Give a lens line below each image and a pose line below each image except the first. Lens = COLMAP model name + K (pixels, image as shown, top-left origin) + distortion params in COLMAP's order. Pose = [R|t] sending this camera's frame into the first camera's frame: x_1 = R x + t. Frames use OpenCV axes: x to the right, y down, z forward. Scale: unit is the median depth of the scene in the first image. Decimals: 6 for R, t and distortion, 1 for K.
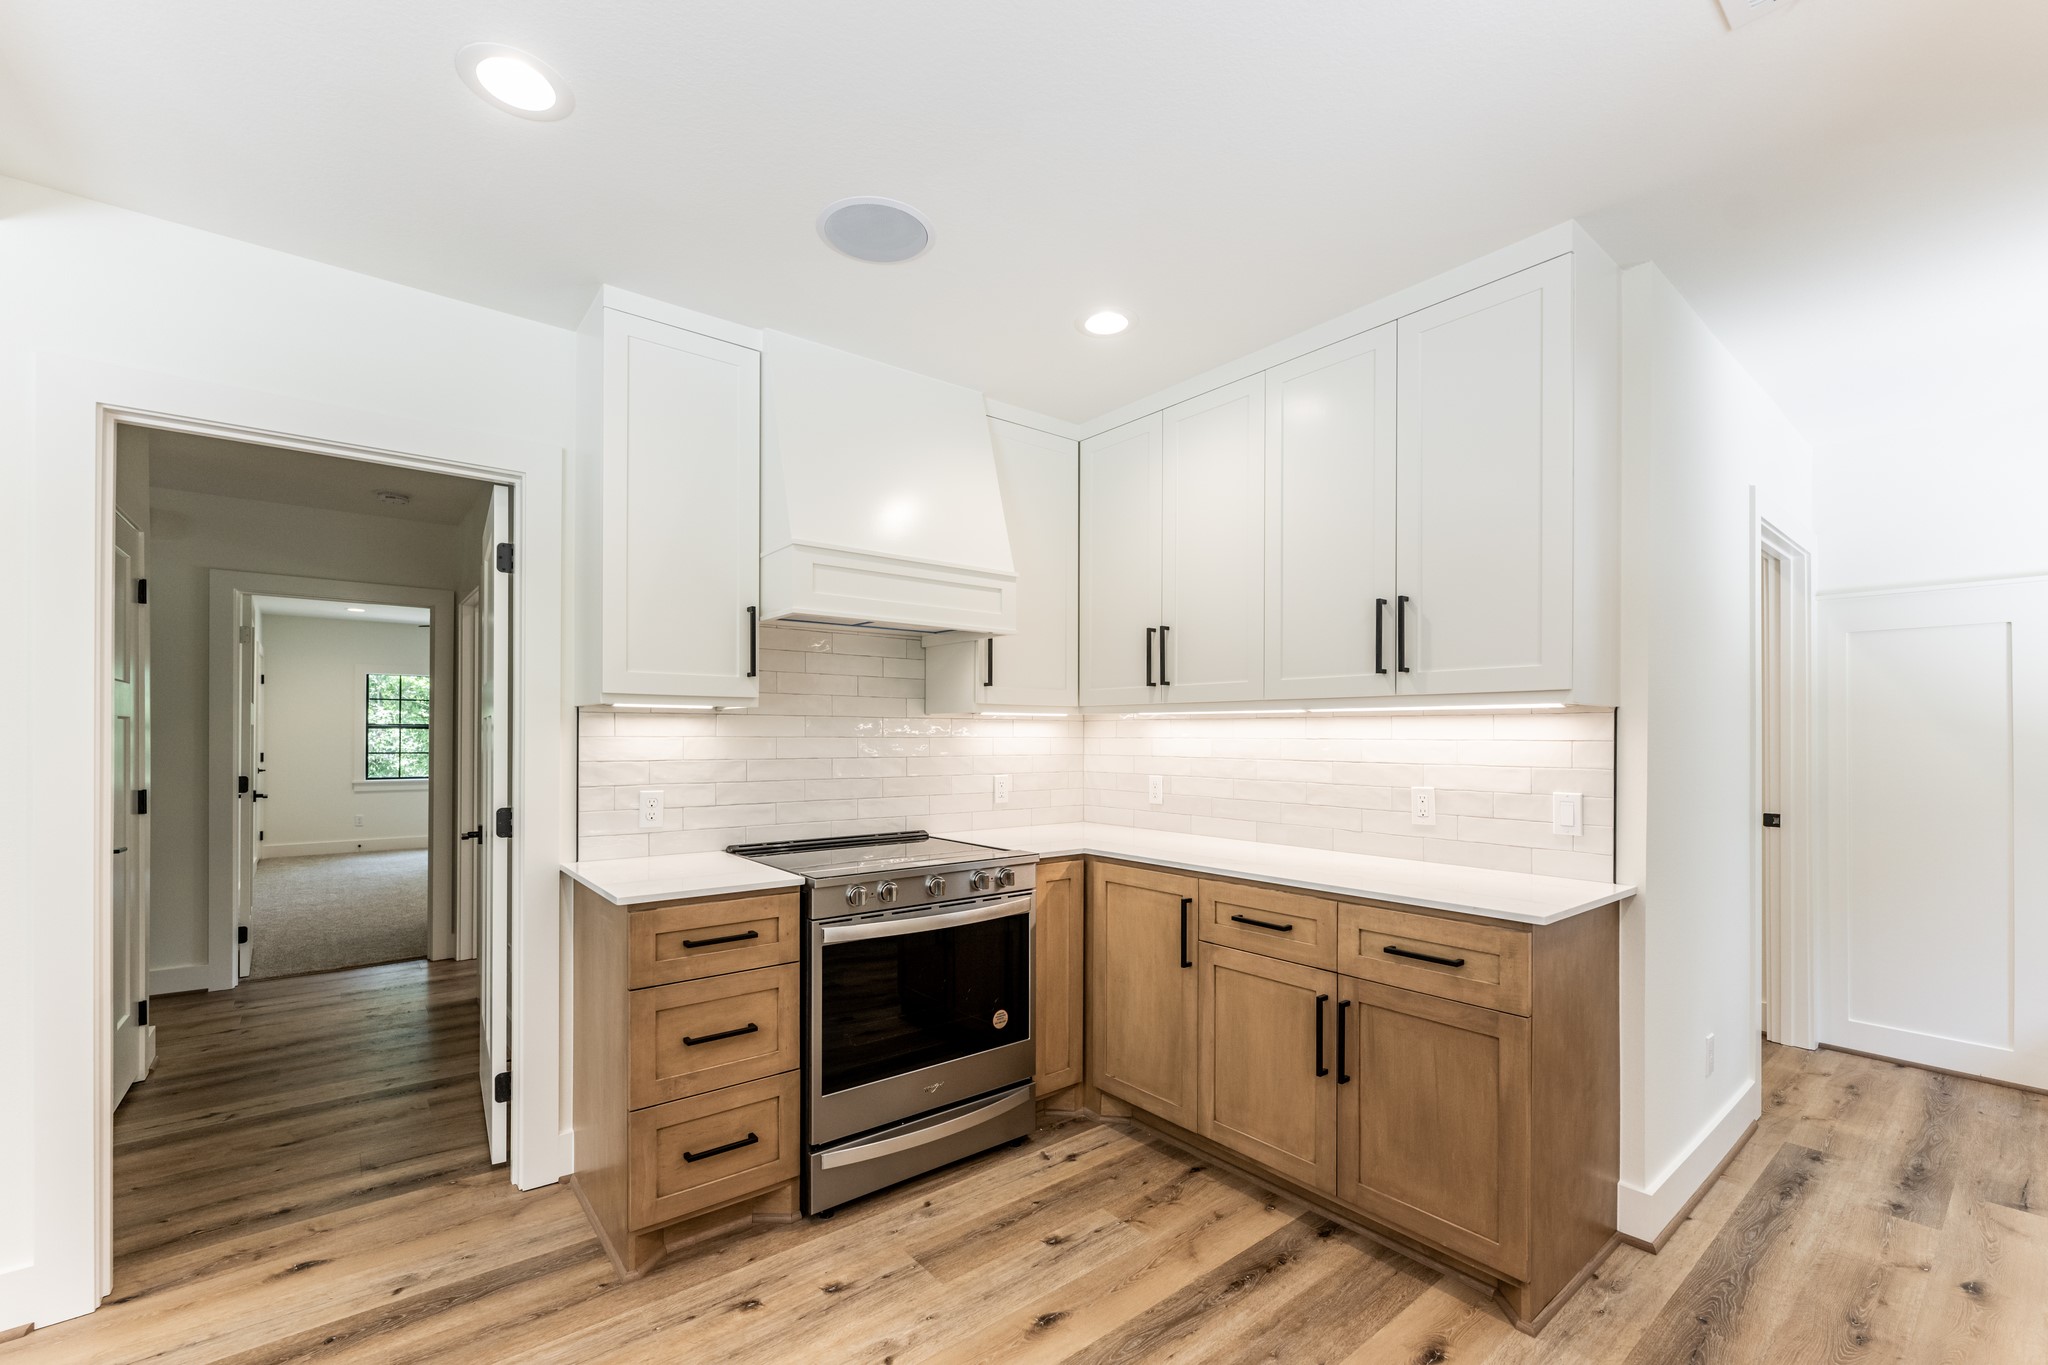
lens RADIAL K [[851.3, 0, 1019.9], [0, 851.3, 731.1], [0, 0, 1]] dist [-0.001782, 0.000165]
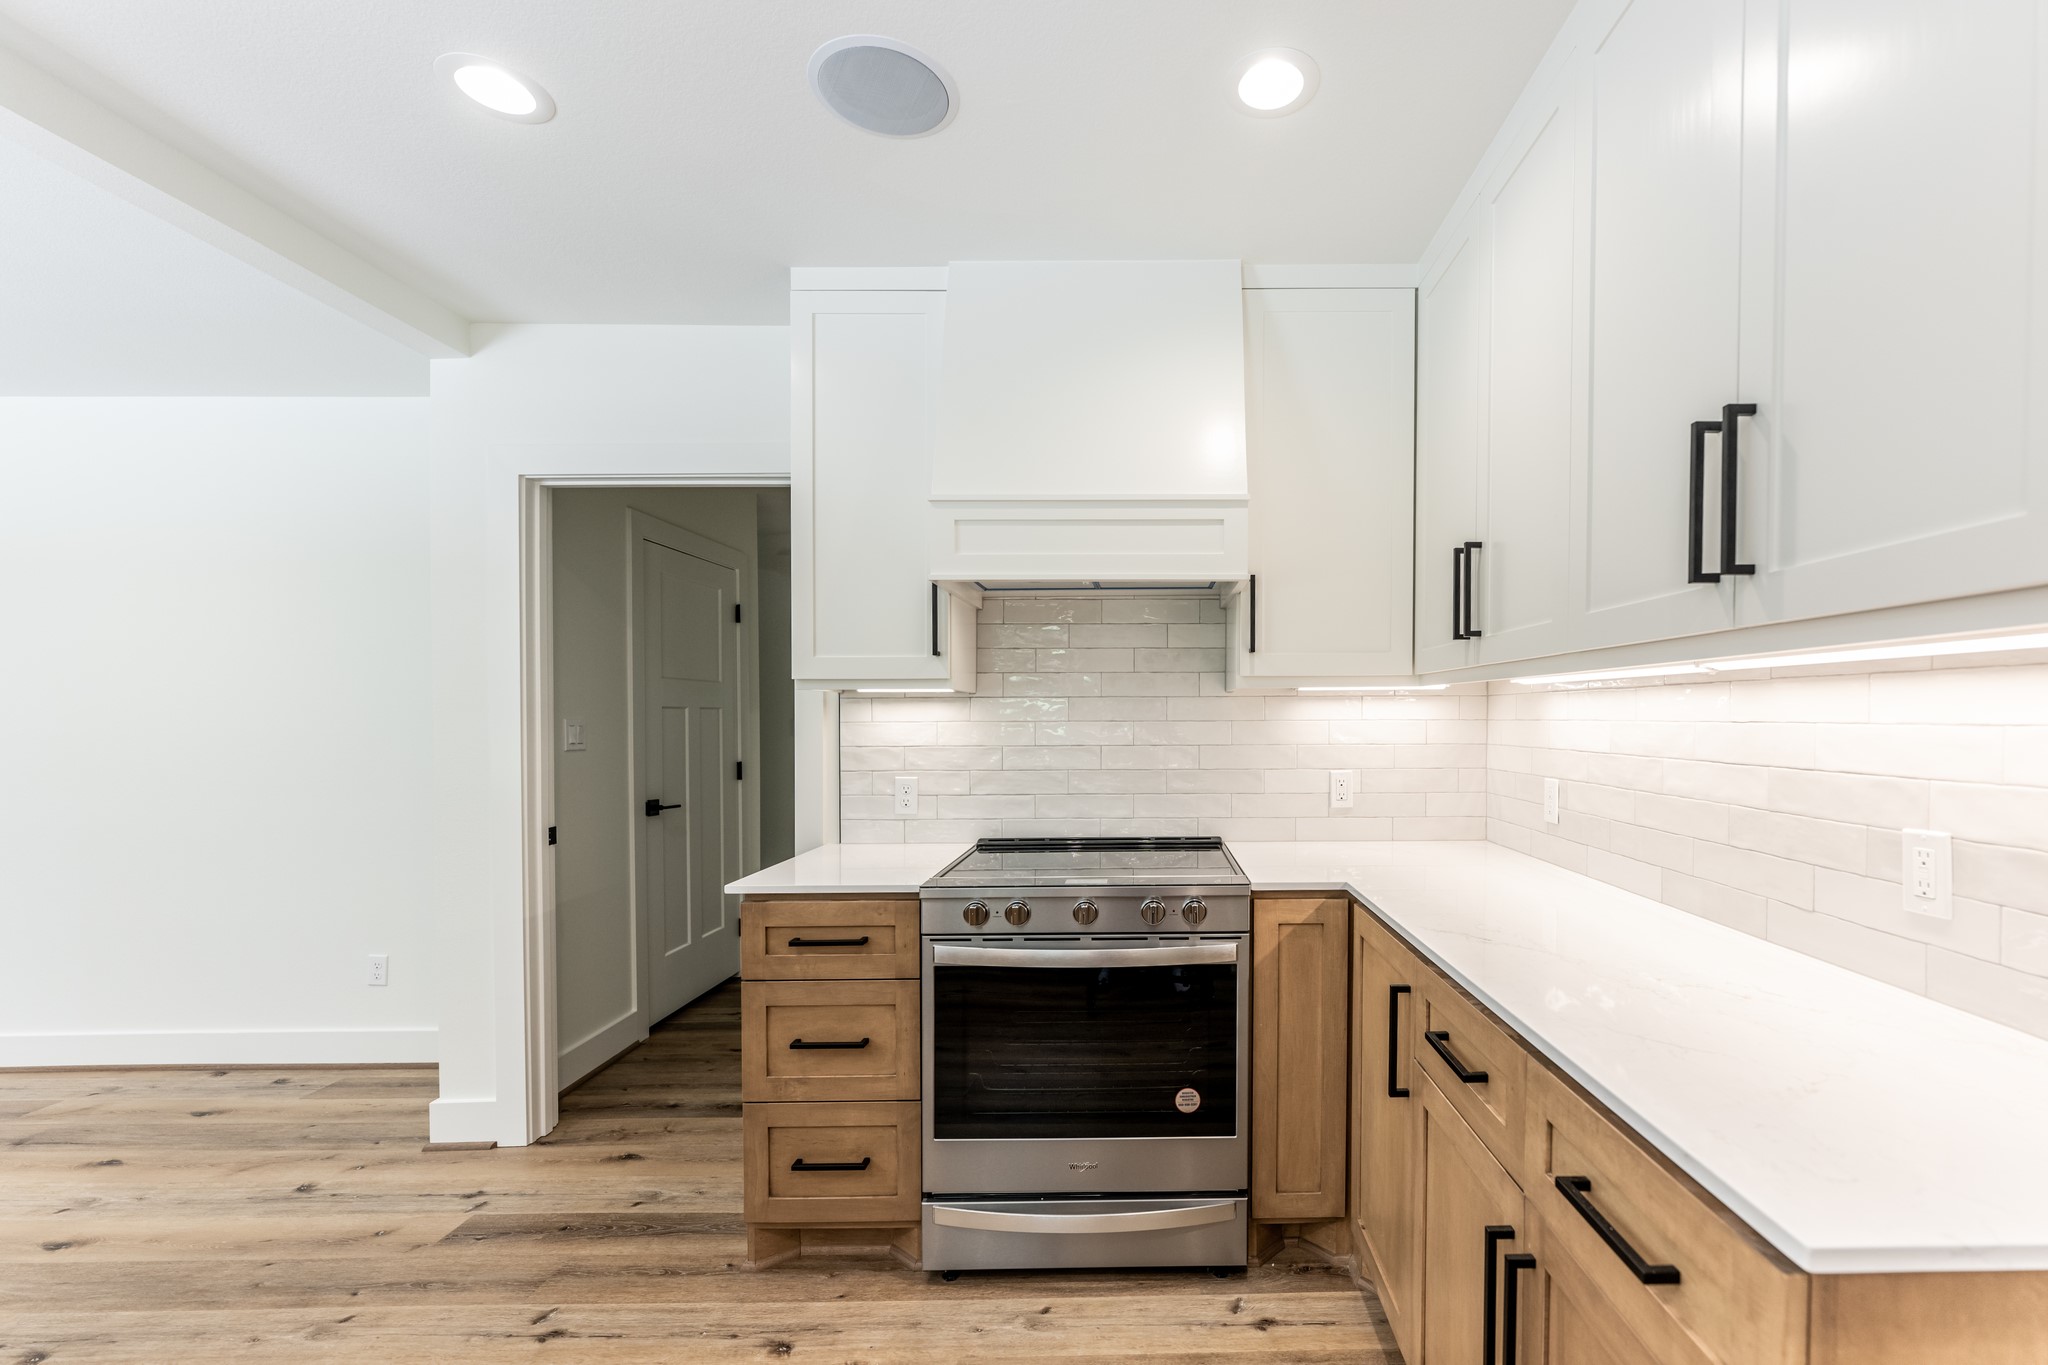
lens RADIAL K [[877.5, 0, 1164.6], [0, 877.5, 731.5], [0, 0, 1]] dist [0.000263, -0.000007]
pose [[0.792219, 0.004814, -0.610218, 0.476946], [0.010367, 0.999718, 0.021346, -0.000741], [0.610149, -0.023237, 0.791946, 0.432120]]
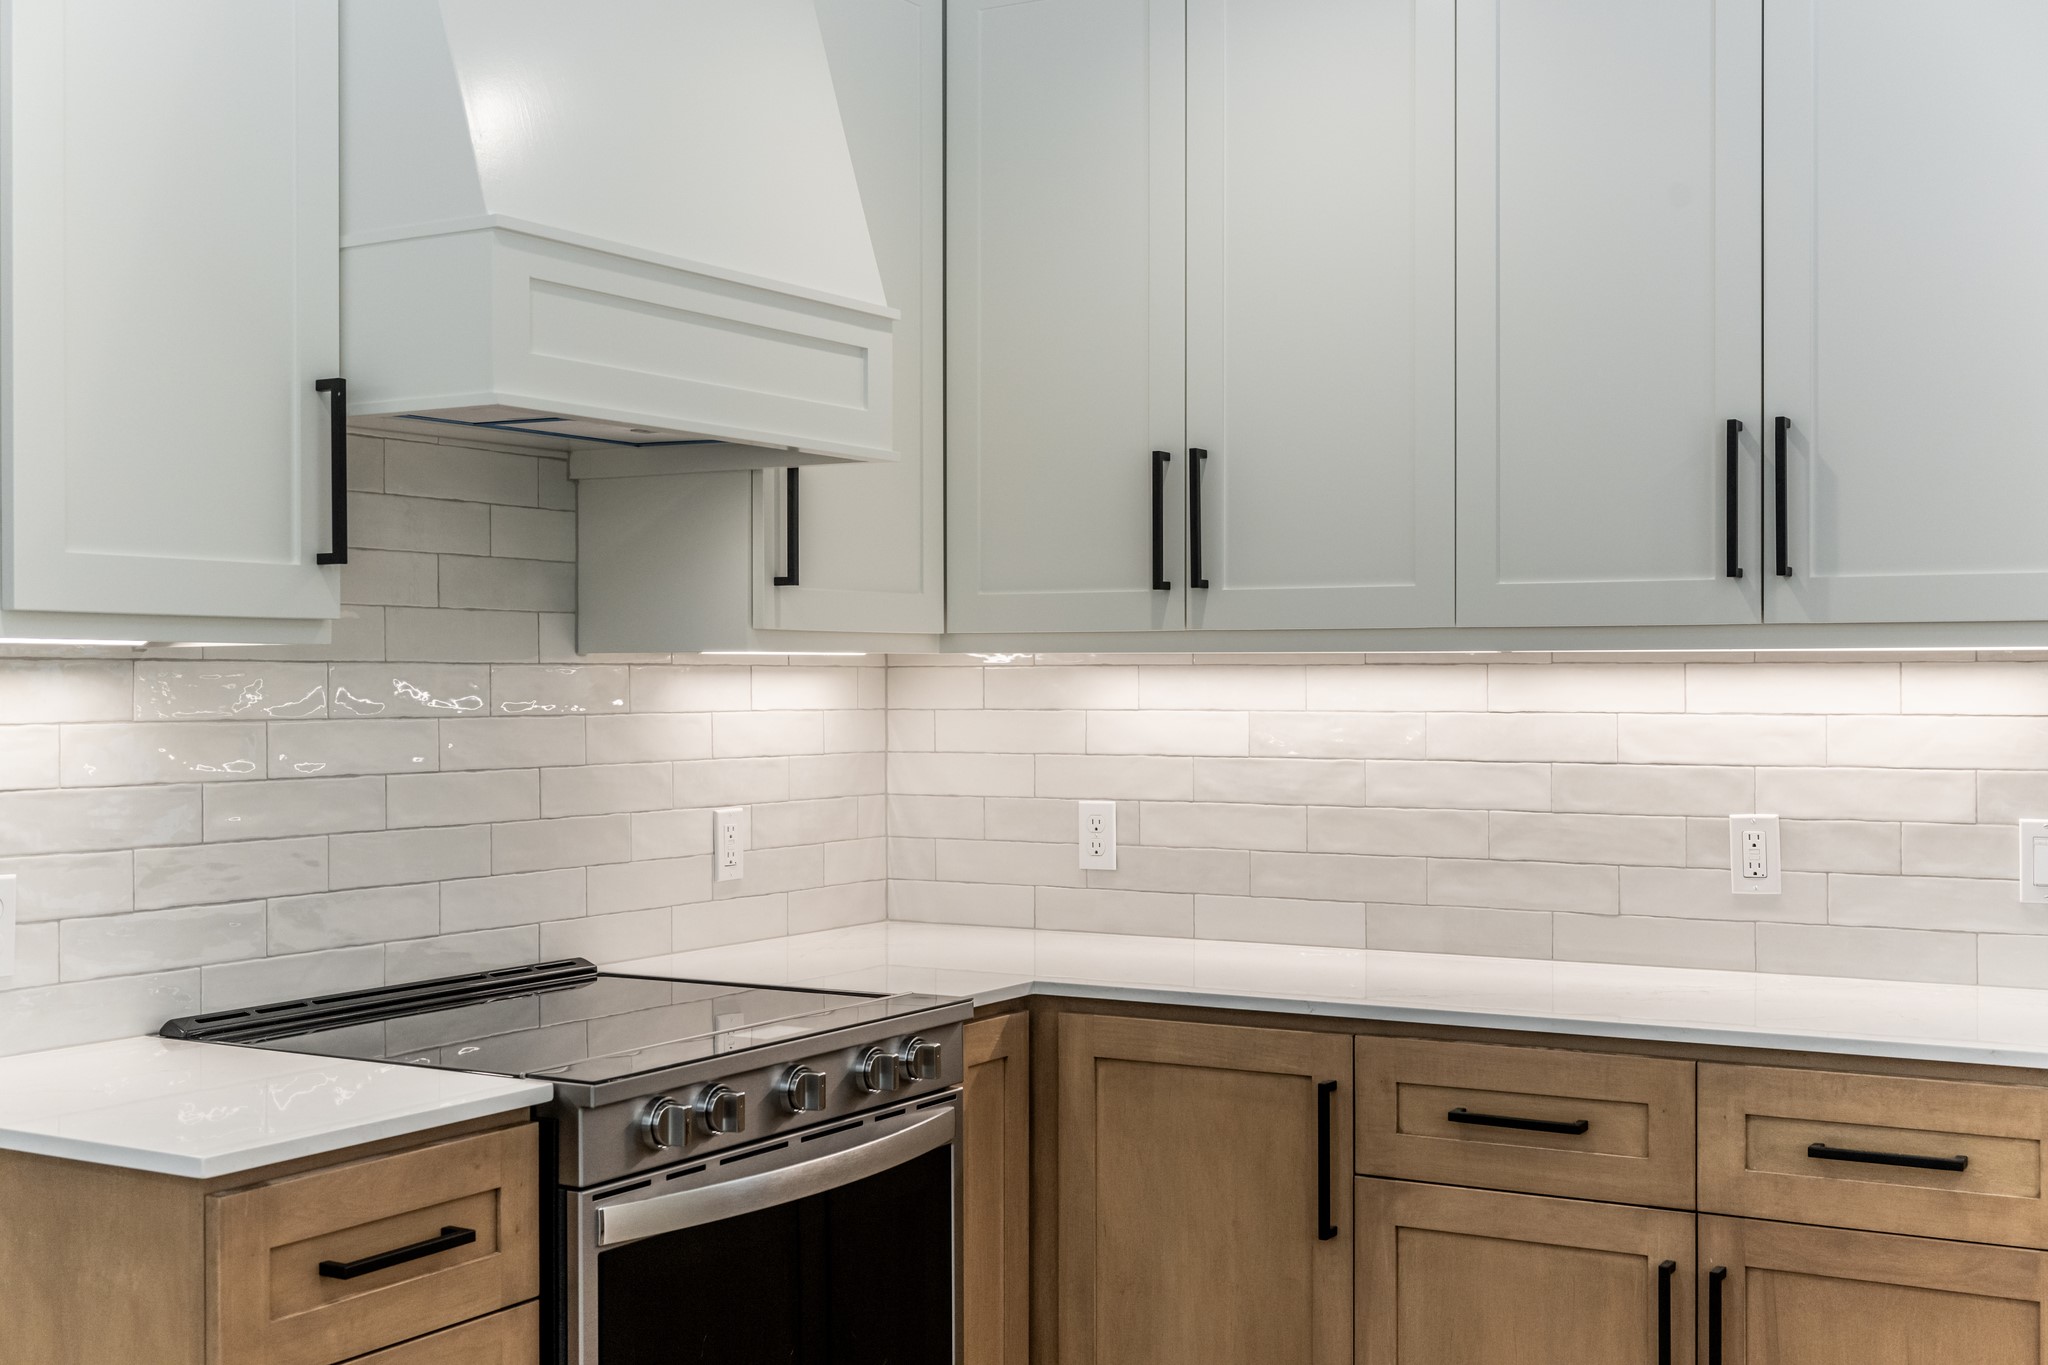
lens RADIAL K [[2403.6, 0, 1021.3], [0, 2403.6, 658.7], [0, 0, 1]] dist [-0.009885, 0.000869]
pose [[0.932899, -0.000275, 0.360137, -0.428821], [0.001433, 0.999995, -0.002950, -0.019429], [-0.360134, 0.003268, 0.932895, -0.106350]]
